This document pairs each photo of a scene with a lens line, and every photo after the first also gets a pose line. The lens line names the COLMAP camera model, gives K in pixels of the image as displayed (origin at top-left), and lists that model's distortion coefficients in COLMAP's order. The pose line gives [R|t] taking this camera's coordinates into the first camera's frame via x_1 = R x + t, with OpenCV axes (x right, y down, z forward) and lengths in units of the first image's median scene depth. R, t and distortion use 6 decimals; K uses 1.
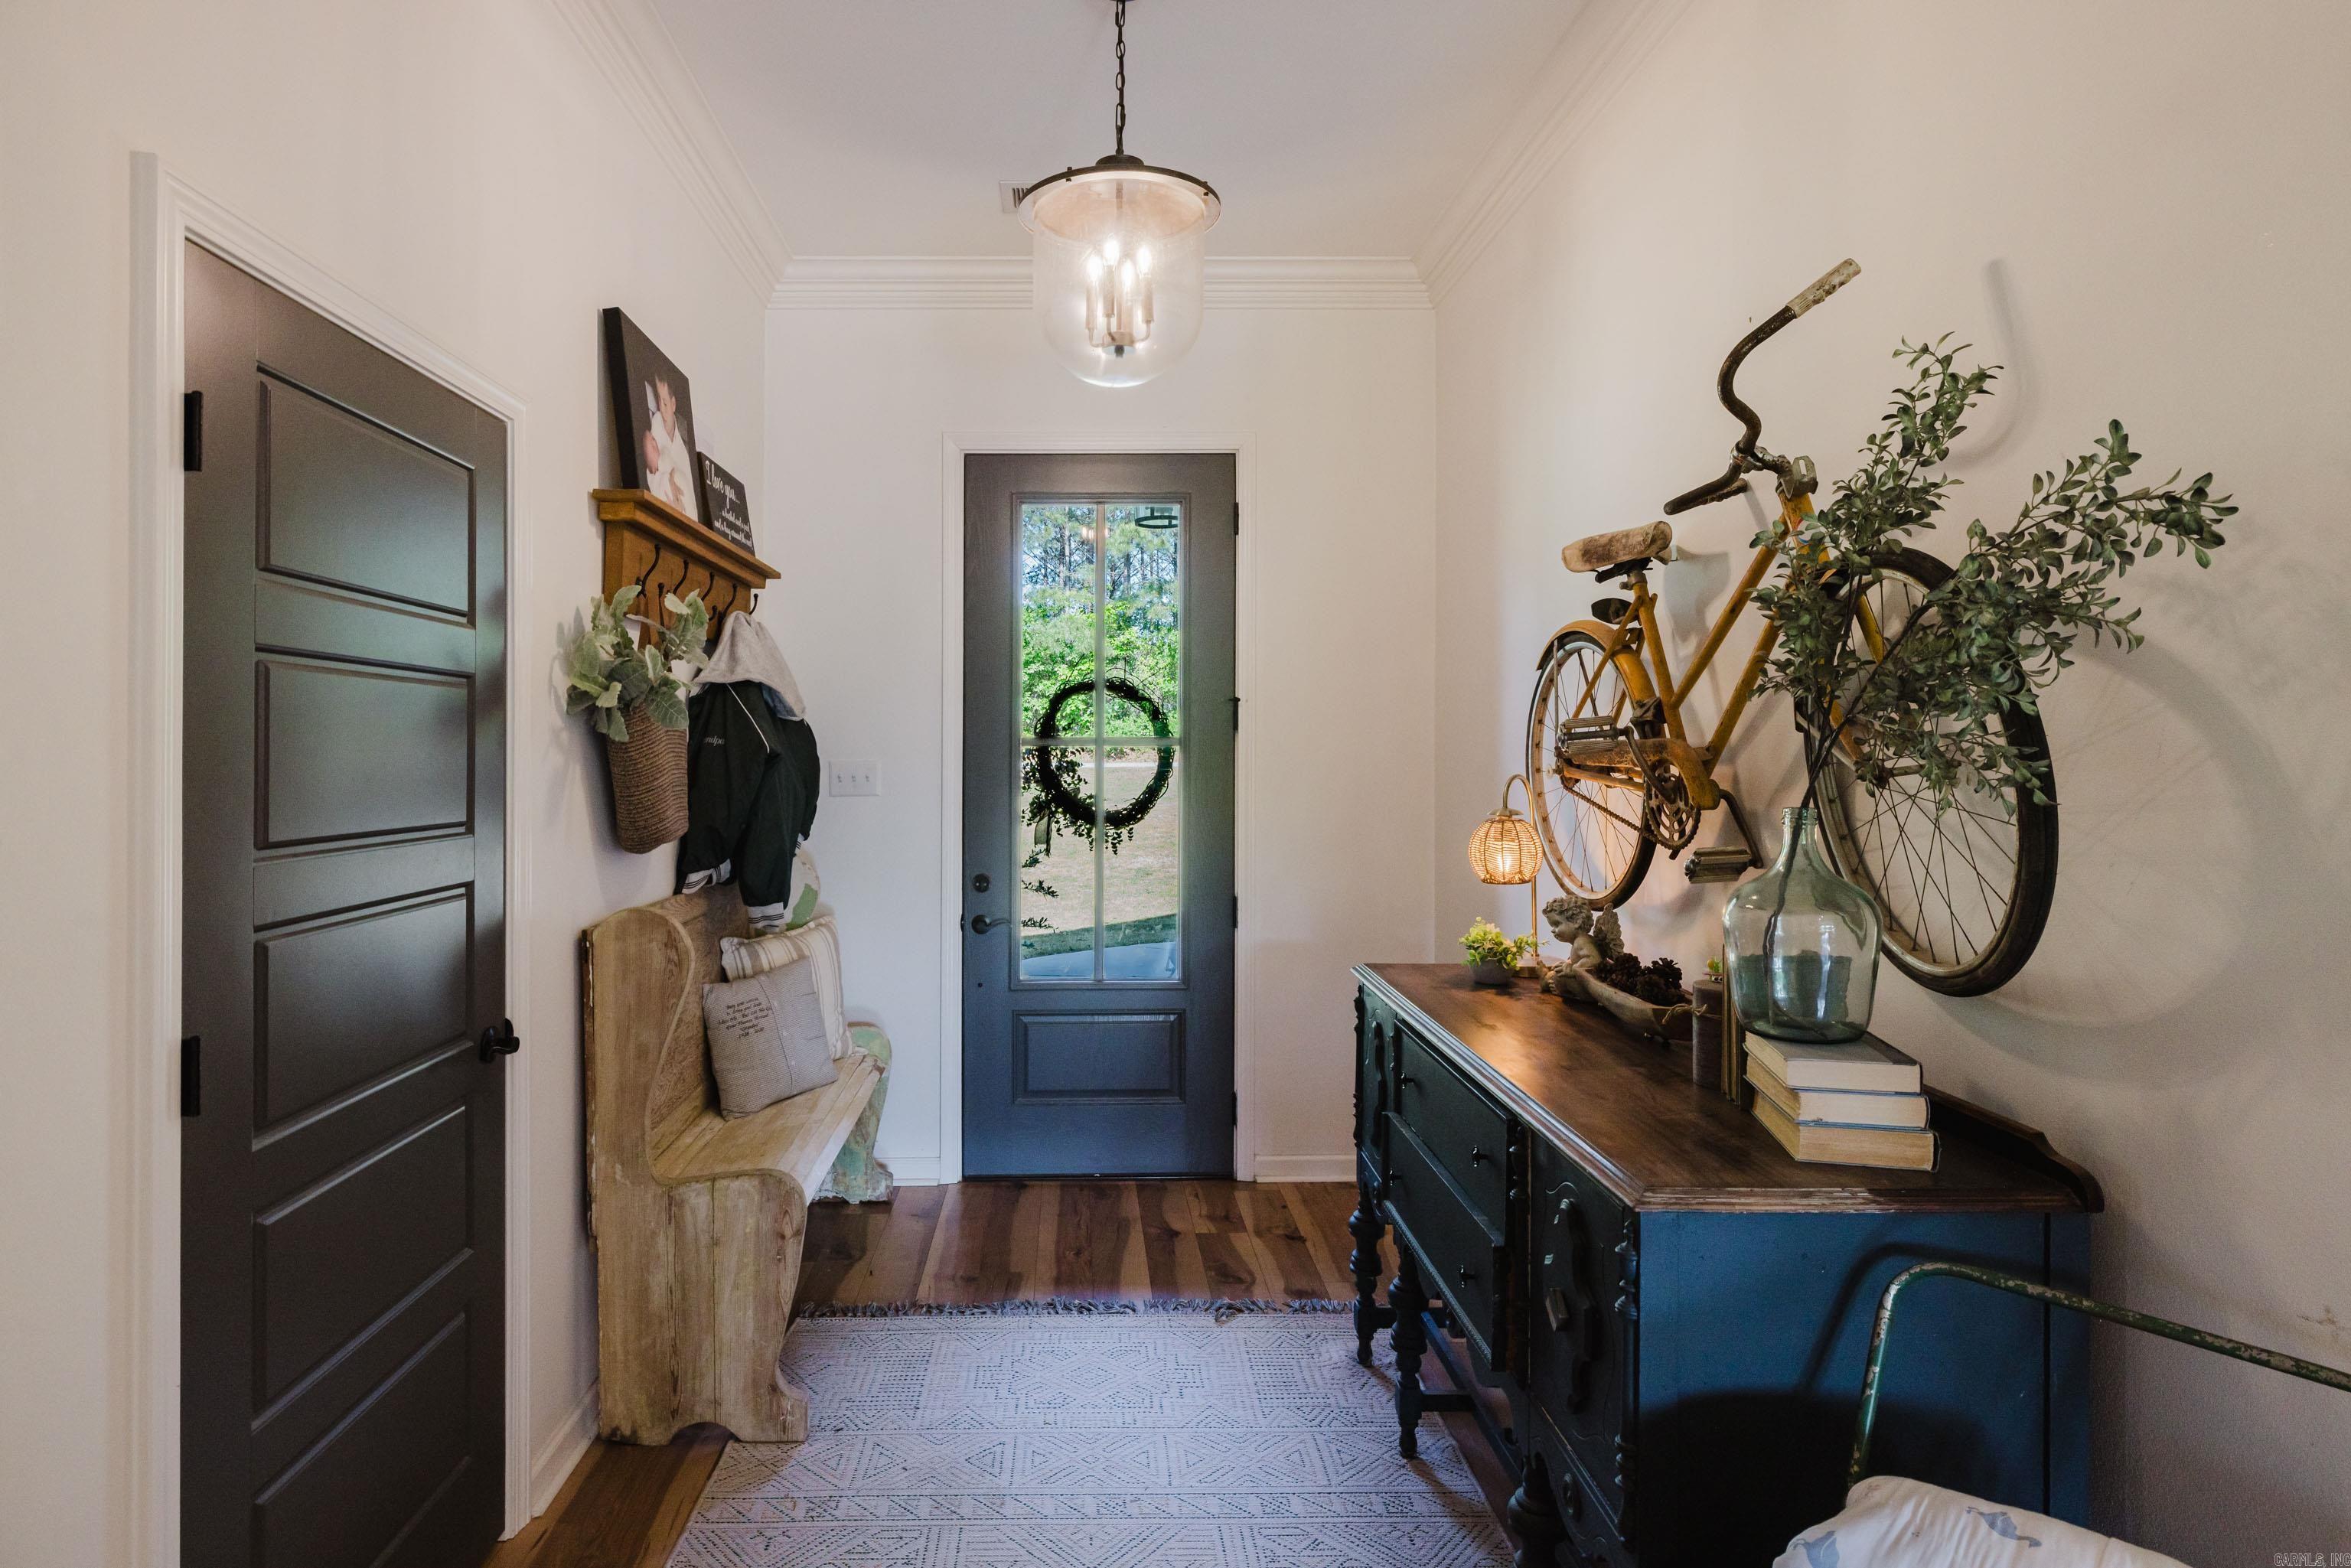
lens RADIAL K [[1263.6, 0, 1162.0], [0, 1263.6, 765.4], [0, 0, 1]] dist [-0.006502, -0.000565]
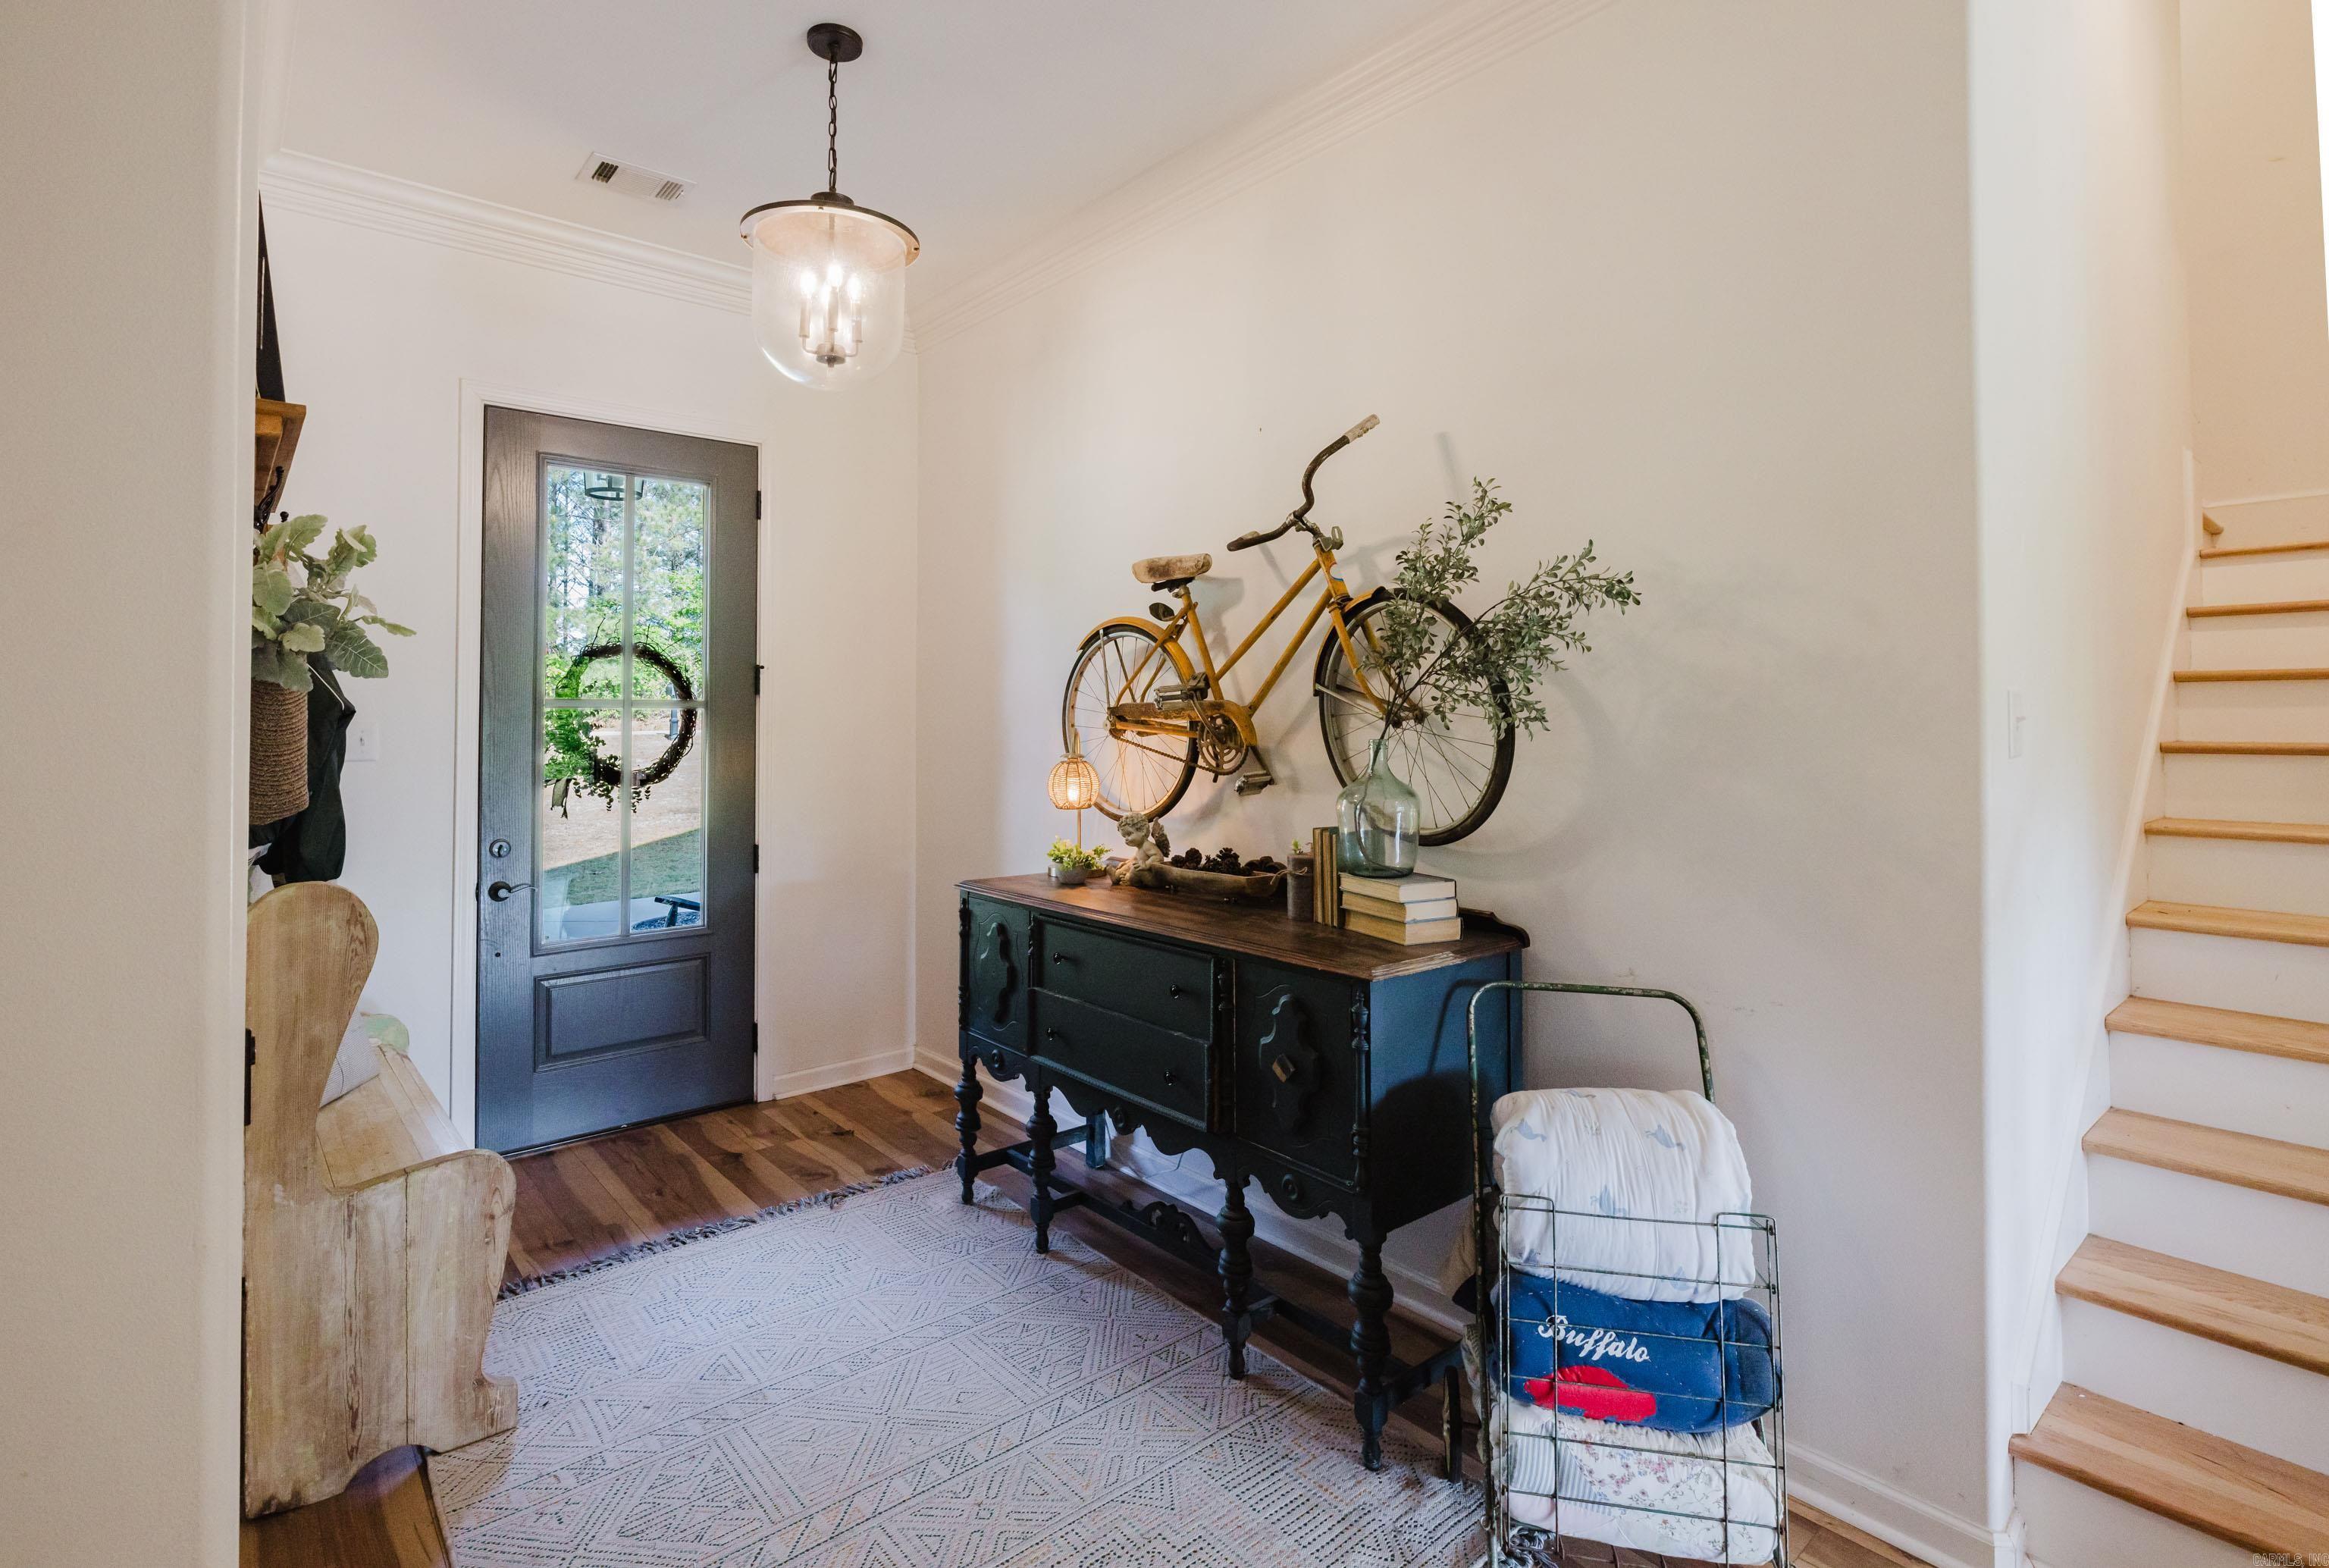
lens RADIAL K [[1083.7, 0, 1206.0], [0, 1083.7, 715.5], [0, 0, 1]] dist [-0.003293, 0.000029]
pose [[0.770667, 0.000952, 0.637237, -0.399333], [0.010427, 0.999846, -0.014103, 0.013498], [-0.637152, 0.017513, 0.770539, 0.024179]]
